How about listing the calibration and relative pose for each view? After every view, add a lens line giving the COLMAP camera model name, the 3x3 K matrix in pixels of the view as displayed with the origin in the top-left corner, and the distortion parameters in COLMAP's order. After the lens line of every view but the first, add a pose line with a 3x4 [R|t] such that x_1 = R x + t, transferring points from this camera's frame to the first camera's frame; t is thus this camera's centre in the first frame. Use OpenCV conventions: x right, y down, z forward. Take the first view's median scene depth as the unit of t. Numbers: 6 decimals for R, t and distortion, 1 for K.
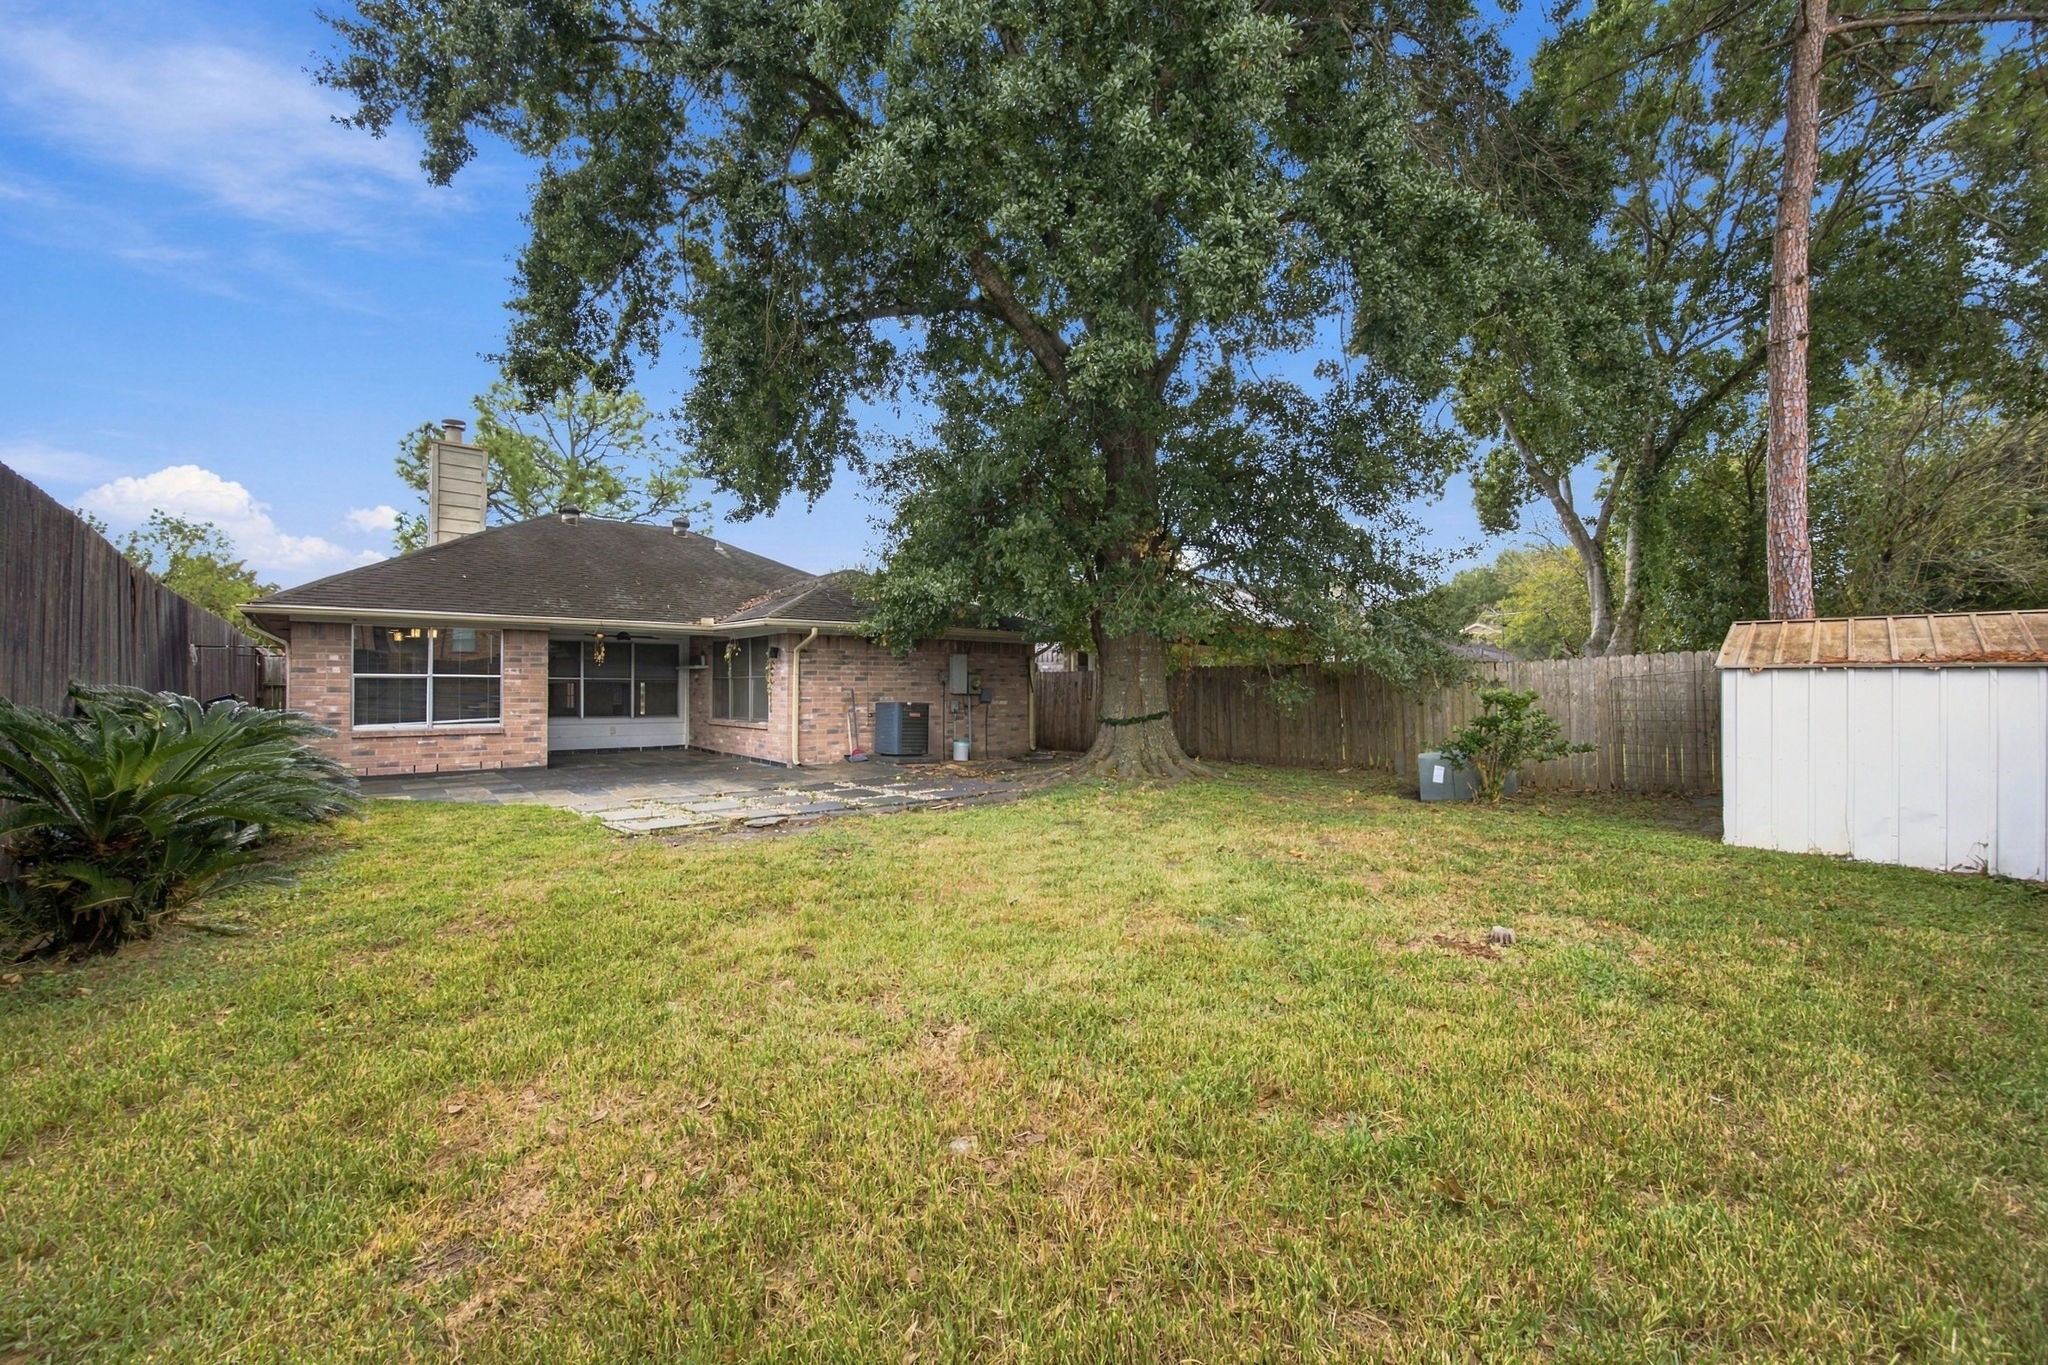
lens RADIAL K [[893.7, 0, 1024.0], [0, 893.7, 682.5], [0, 0, 1]] dist [0.016206, 0.000122]
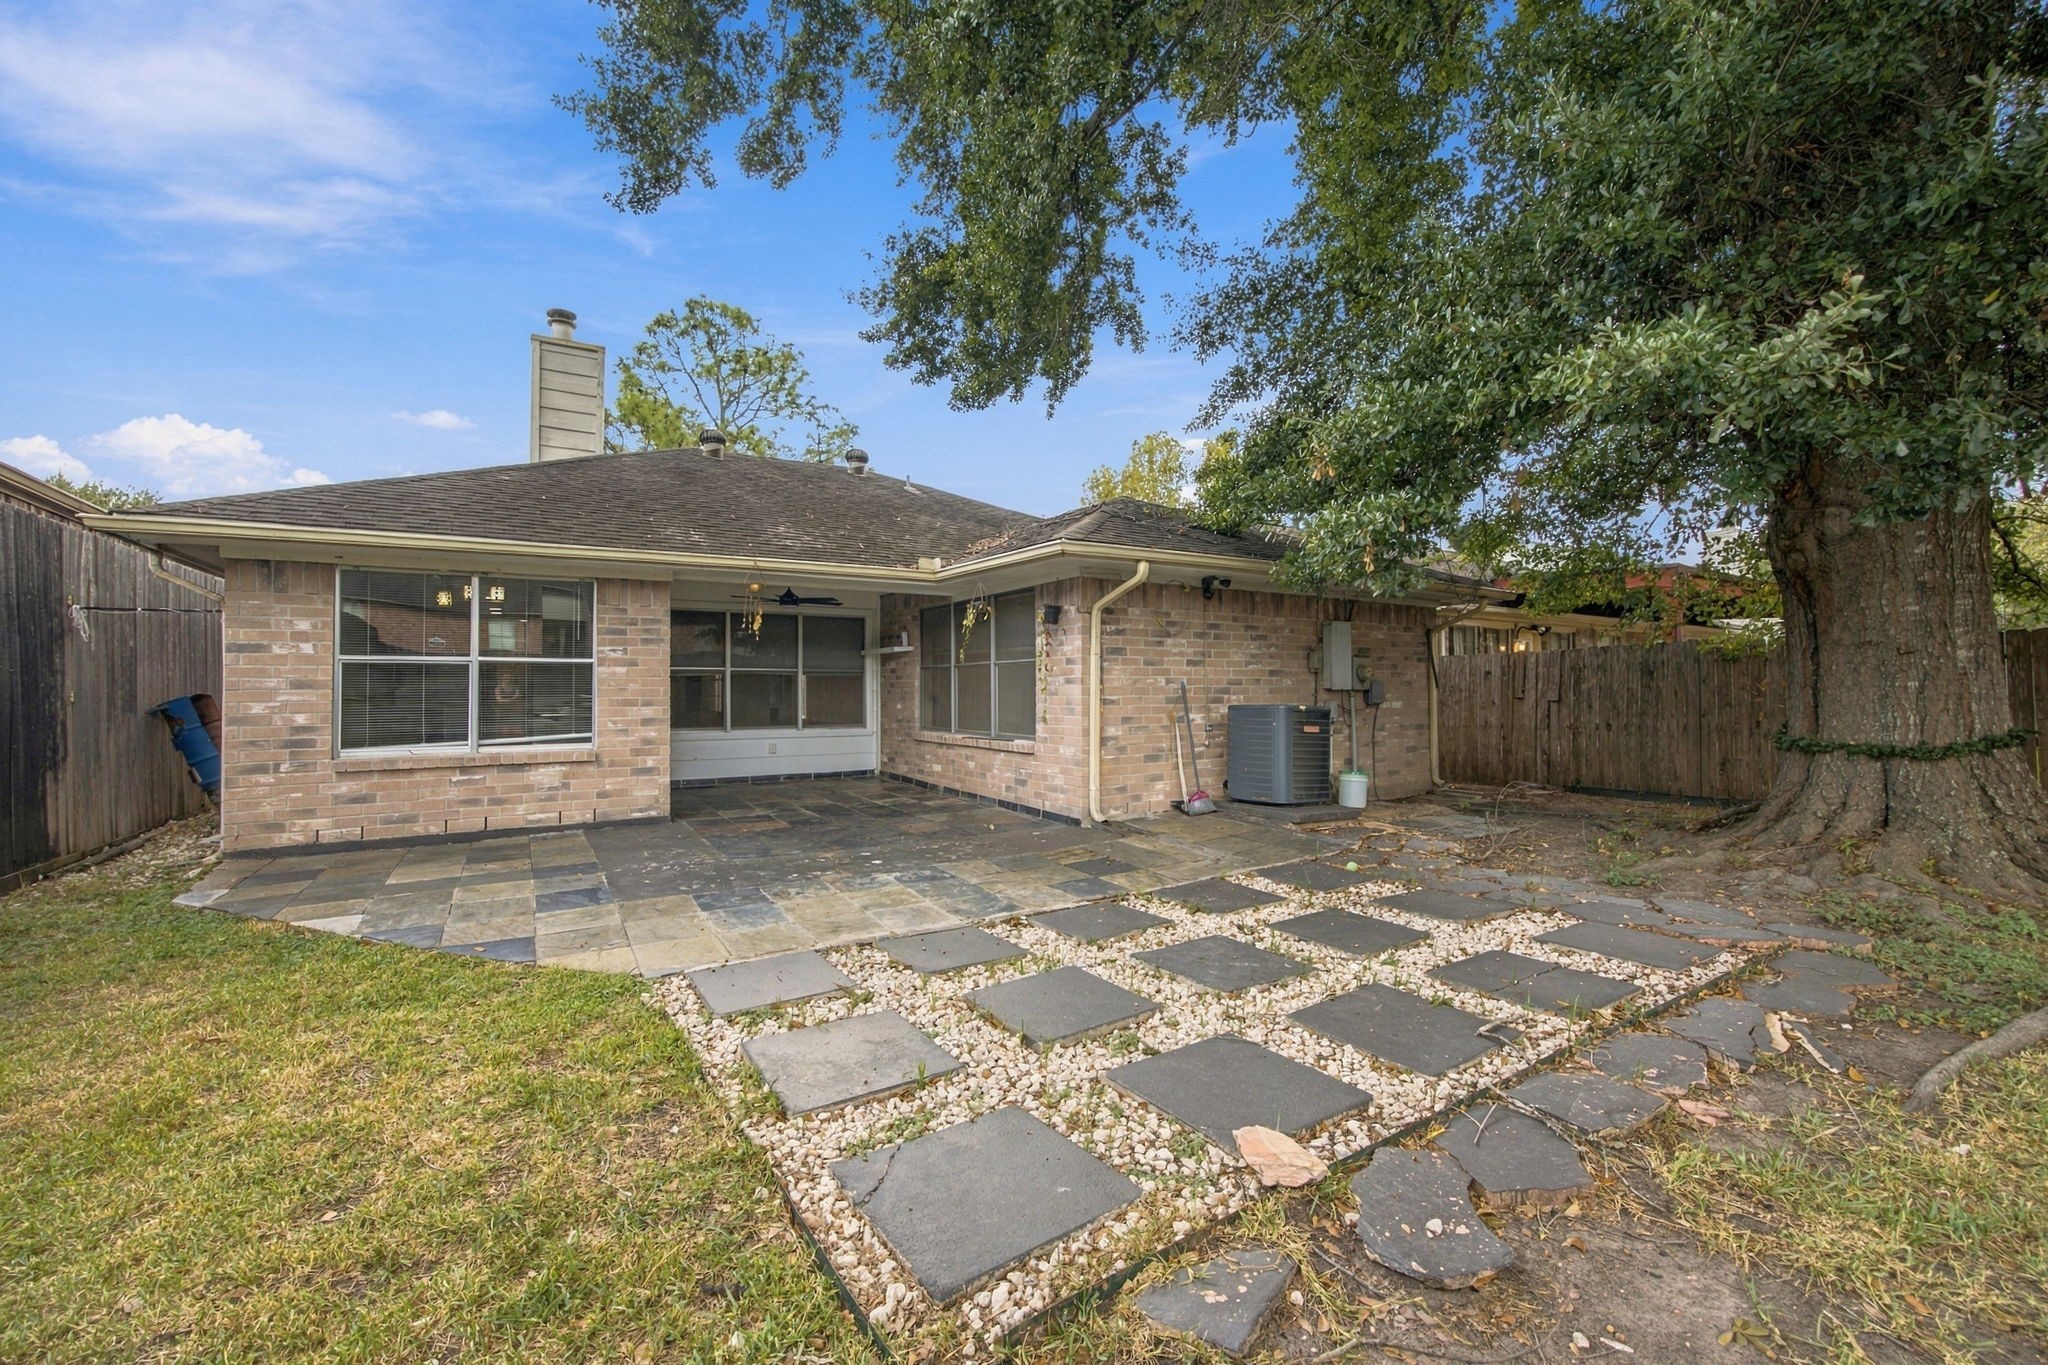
lens RADIAL K [[797.9, 0, 996.8], [0, 797.9, 684.4], [0, 0, 1]] dist [-0.010276, 0.000148]
pose [[0.989789, -0.005722, -0.142424, -0.237987], [0.005855, 0.999983, 0.000512, 0.008700], [0.142418, -0.001341, 0.989806, 0.498839]]
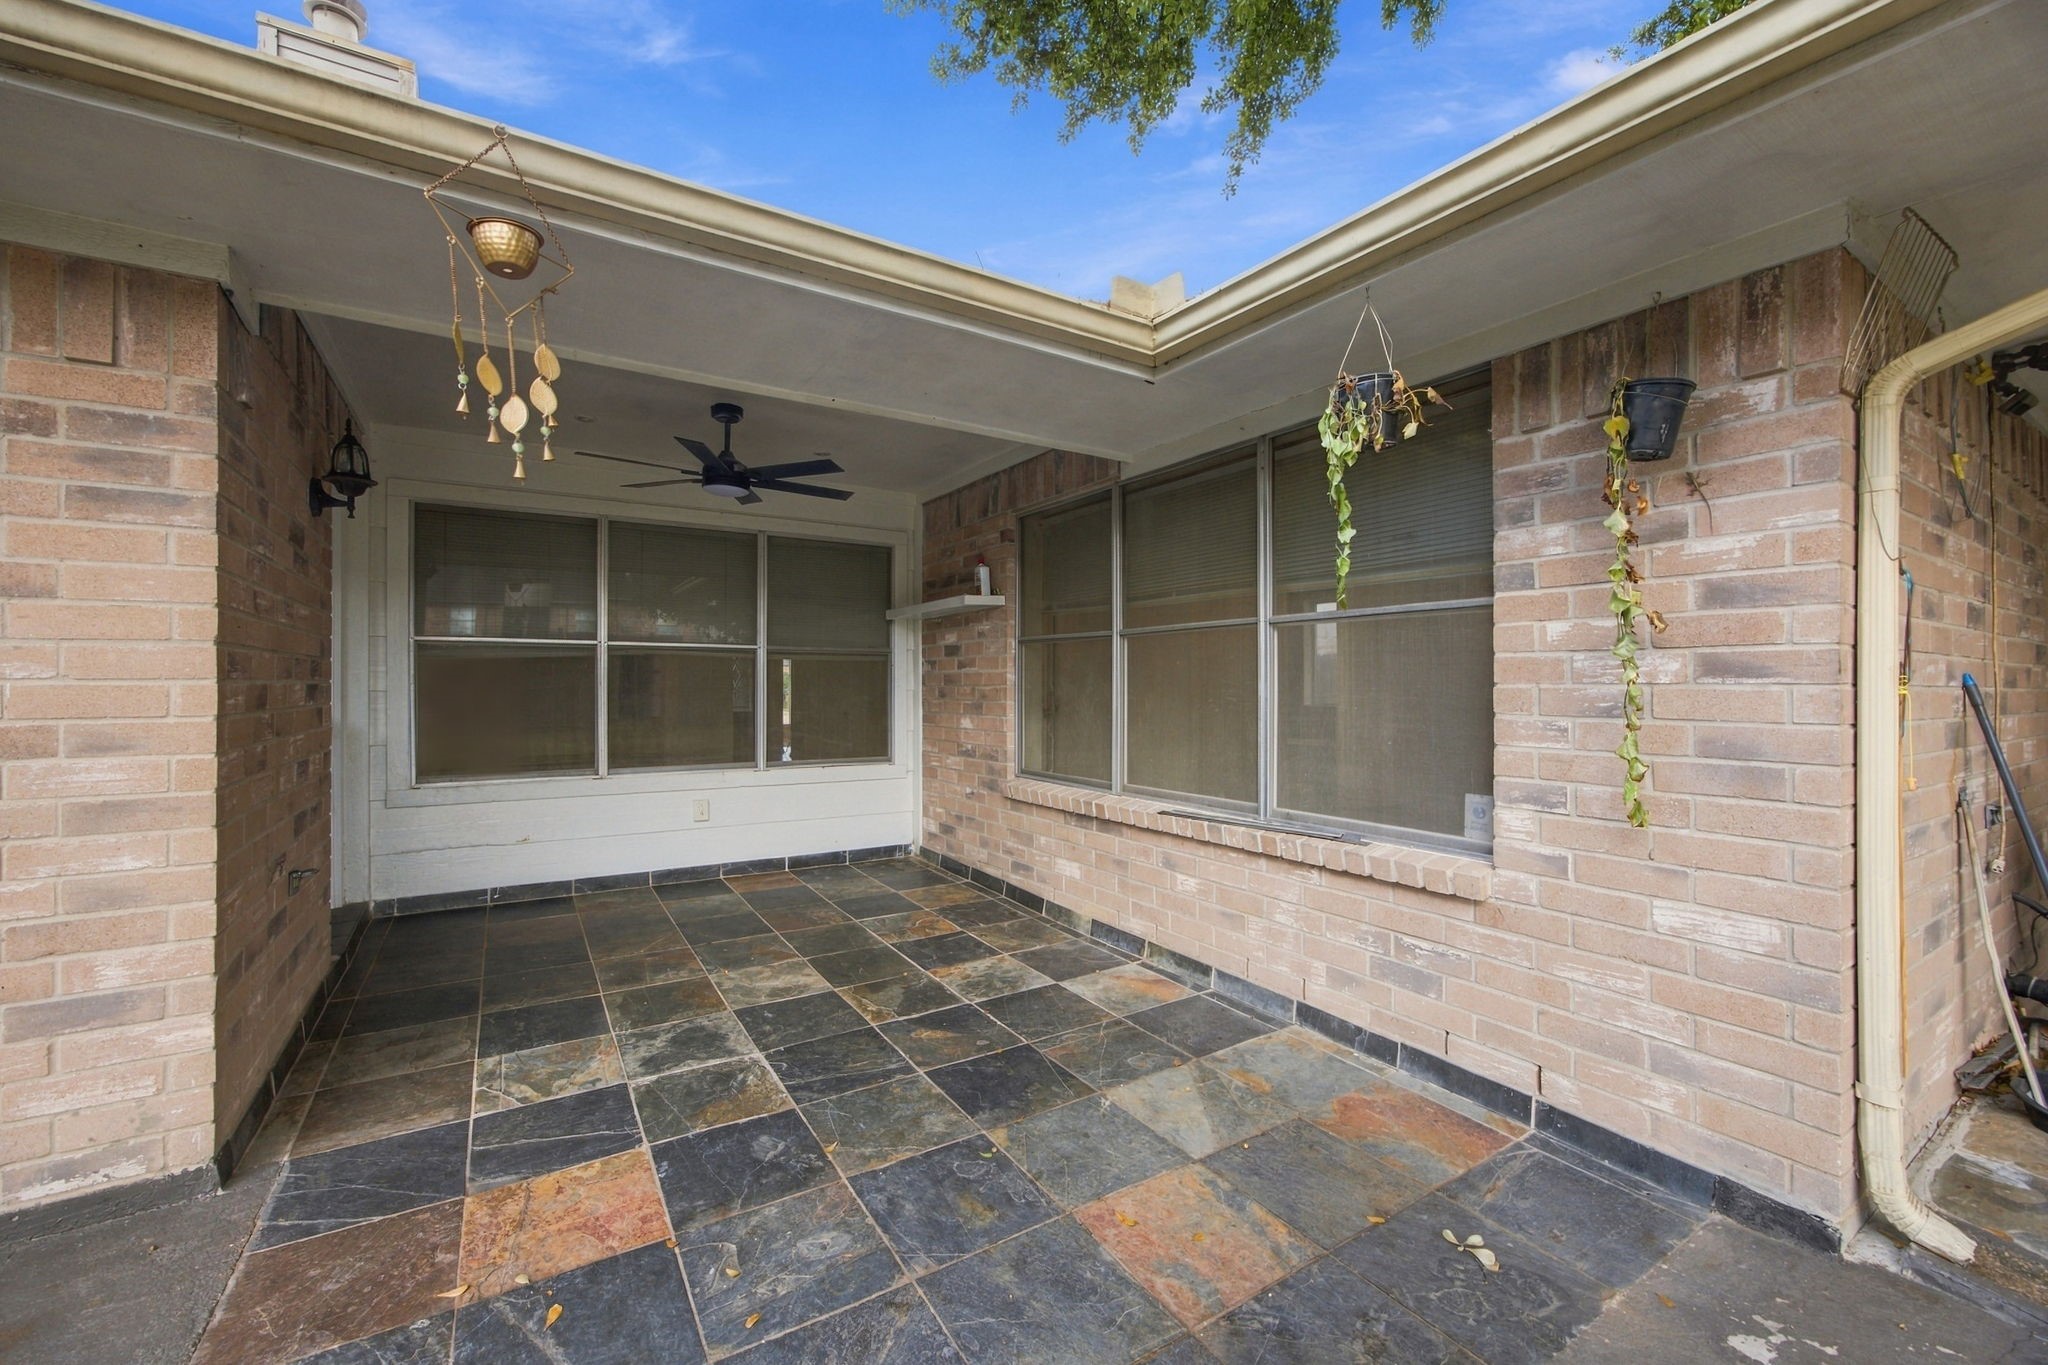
lens RADIAL K [[836.6, 0, 1024.0], [0, 836.6, 682.5], [0, 0, 1]] dist [-0.000706, 0.000151]
pose [[0.993890, 0.001472, -0.110366, -0.359535], [-0.000982, 0.999989, 0.004493, 0.009011], [0.110371, -0.004357, 0.993881, 0.830493]]
